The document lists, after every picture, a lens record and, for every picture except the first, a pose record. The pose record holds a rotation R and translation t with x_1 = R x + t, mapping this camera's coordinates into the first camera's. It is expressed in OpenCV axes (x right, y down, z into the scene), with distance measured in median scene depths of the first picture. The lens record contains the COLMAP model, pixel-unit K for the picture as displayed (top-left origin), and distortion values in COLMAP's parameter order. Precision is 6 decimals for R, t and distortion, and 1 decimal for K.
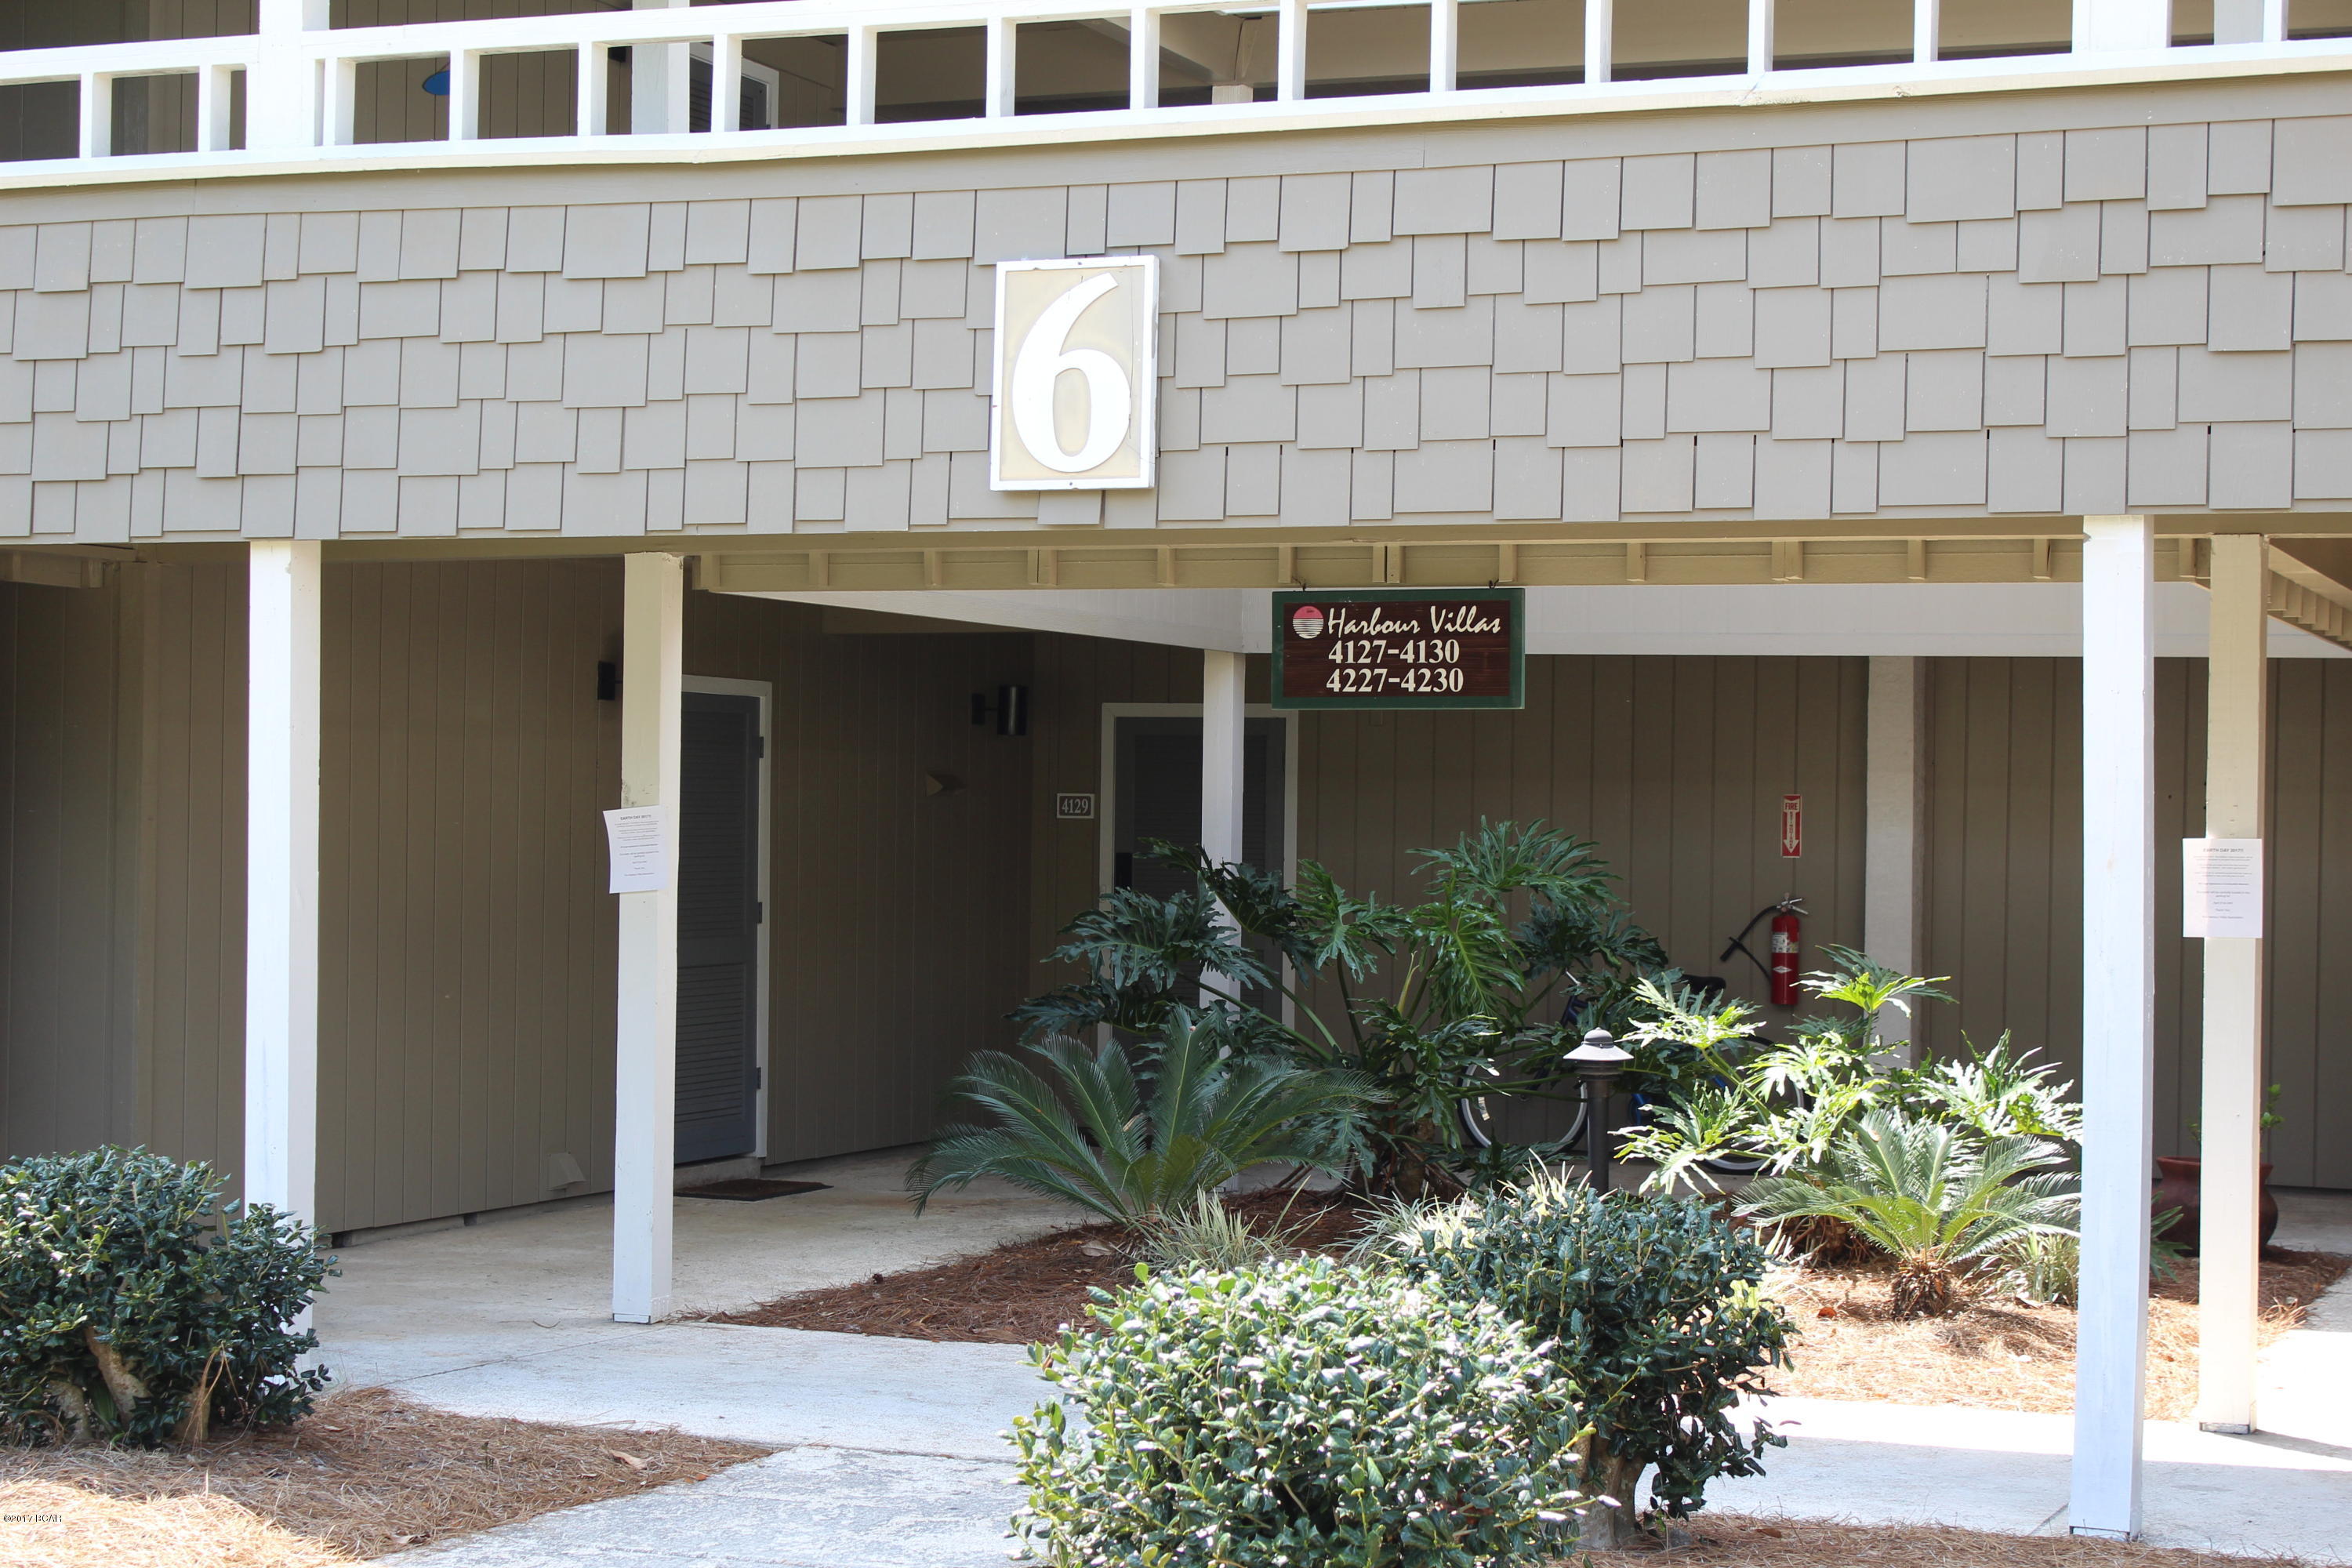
lens RADIAL K [[4089.6, 0, 1176.0], [0, 4089.6, 784.0], [0, 0, 1]] dist [-0.036972, 0.441572]
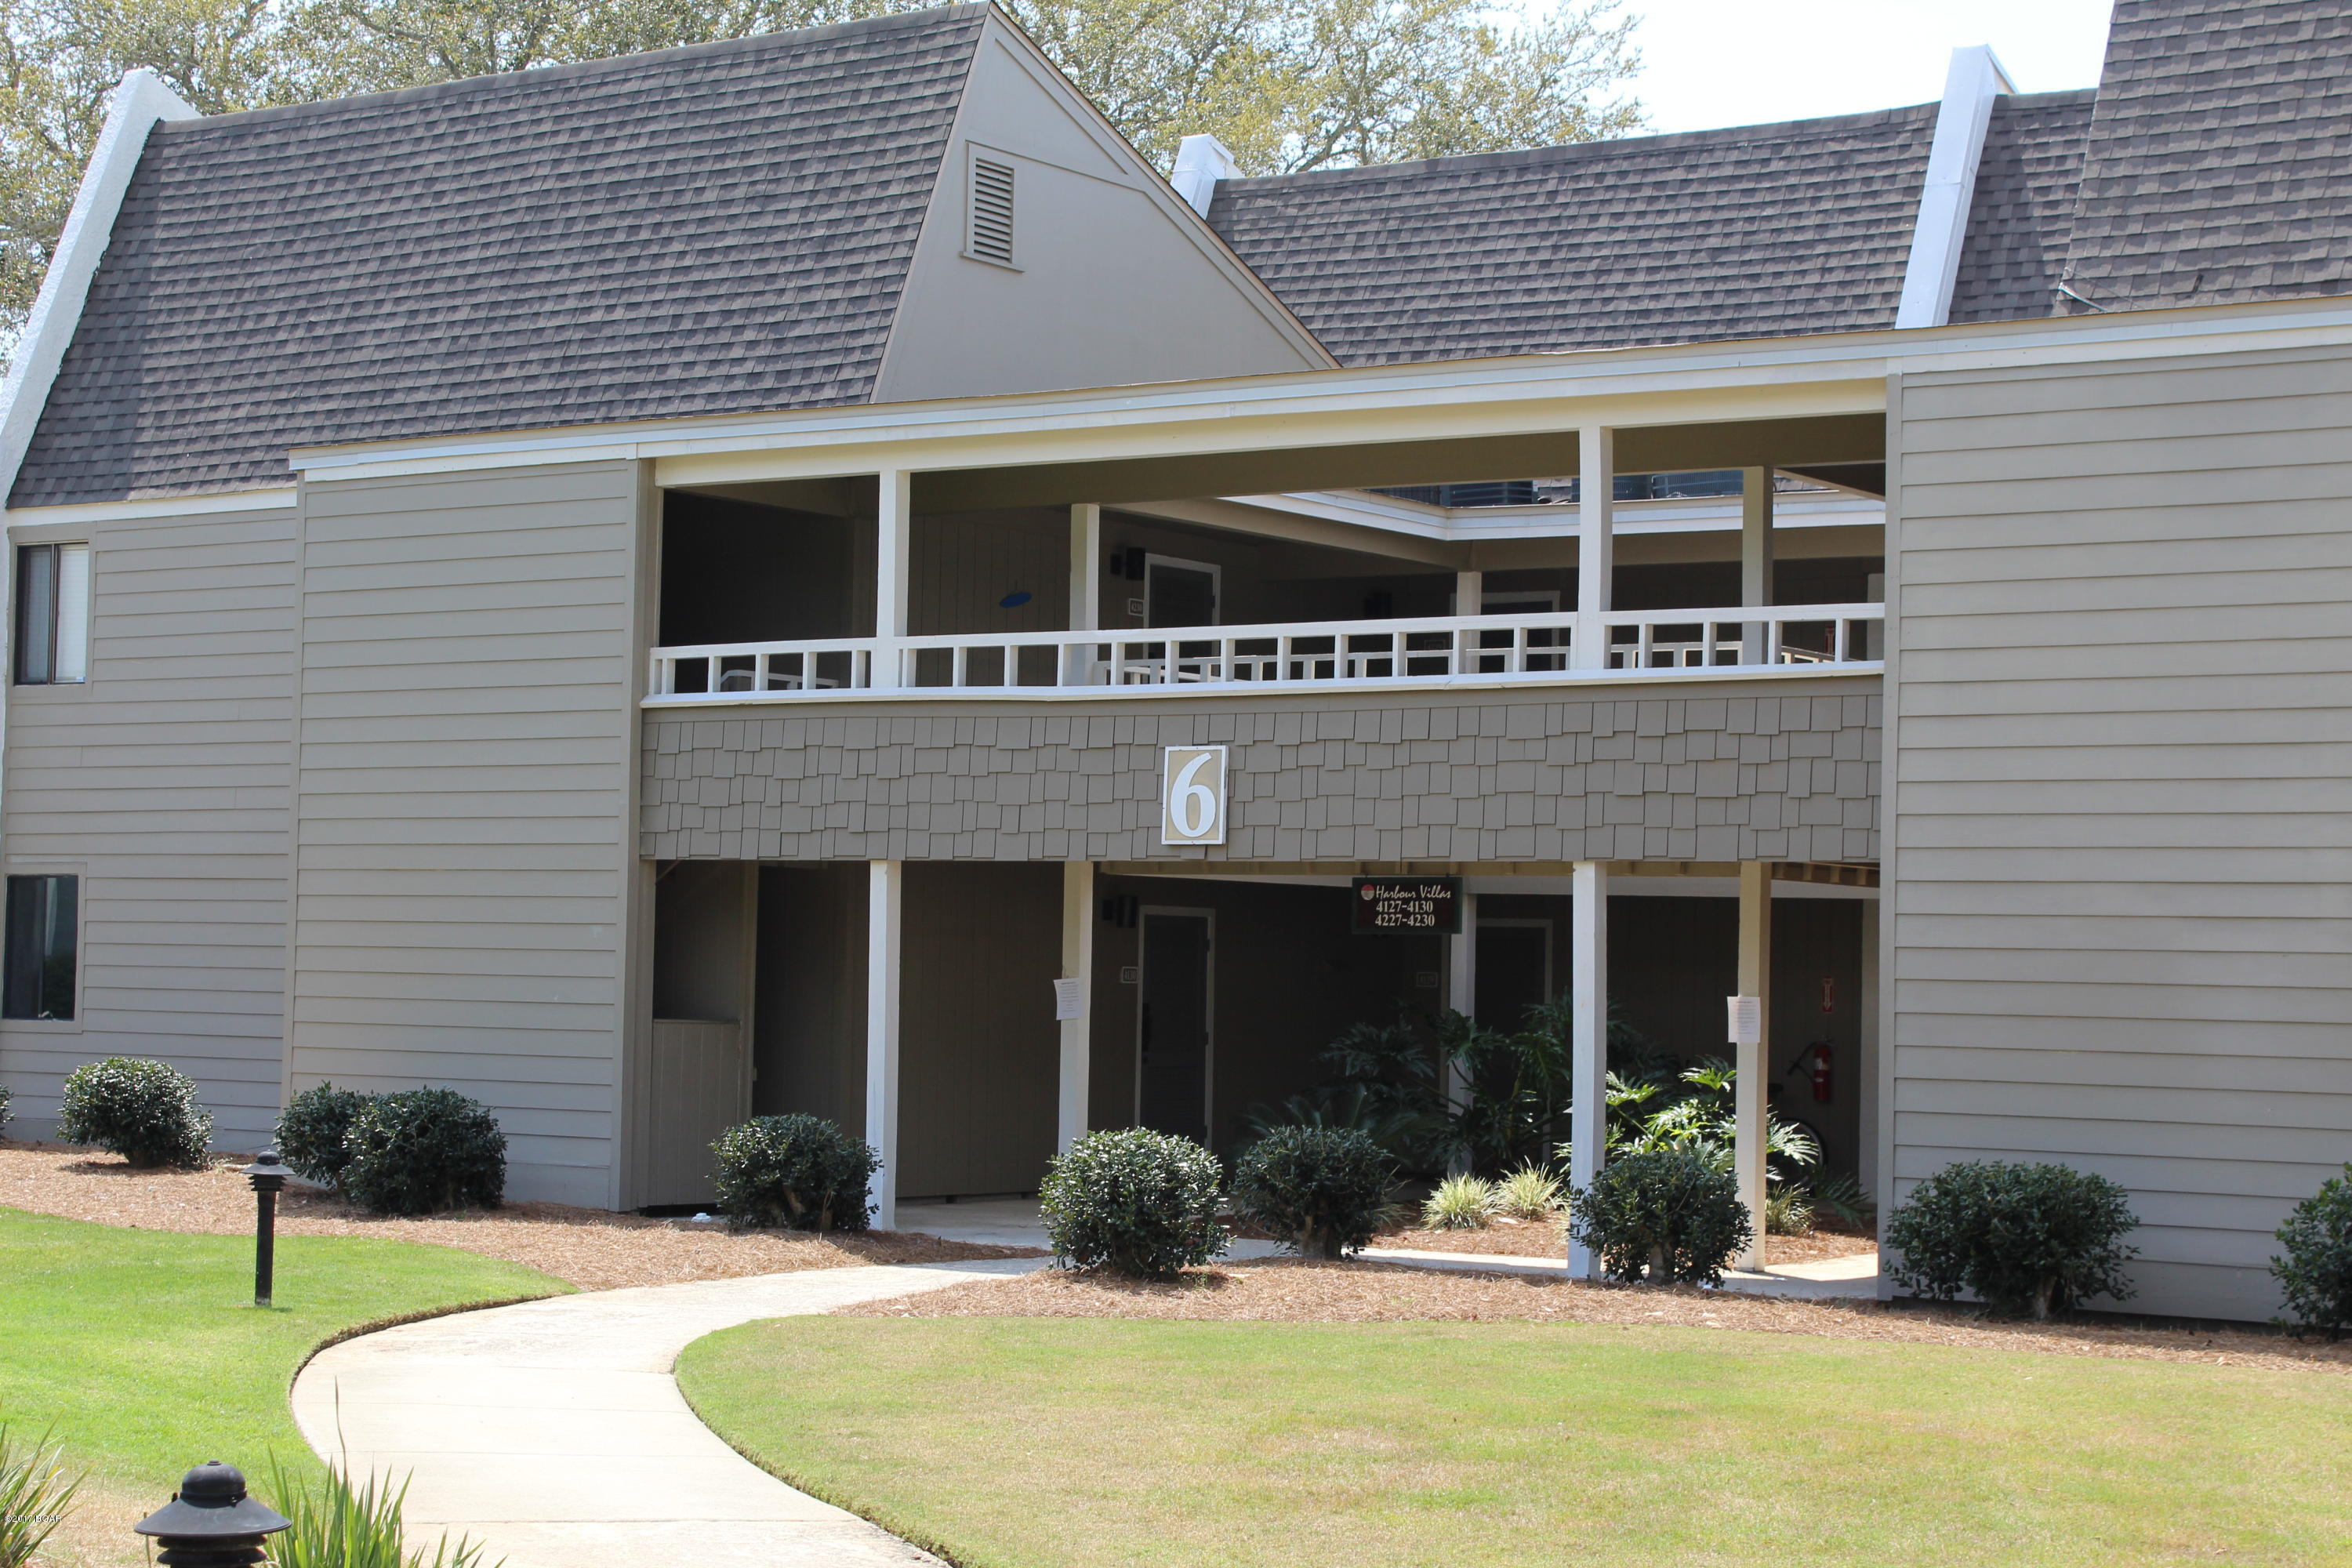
lens RADIAL K [[4089.6, 0, 1176.0], [0, 4089.6, 784.0], [0, 0, 1]] dist [-0.036972, 0.441572]
pose [[0.976880, -0.005170, -0.213728, 0.438764], [-0.003920, 0.999106, -0.042083, -0.007244], [0.213754, 0.041947, 0.975986, -1.219990]]
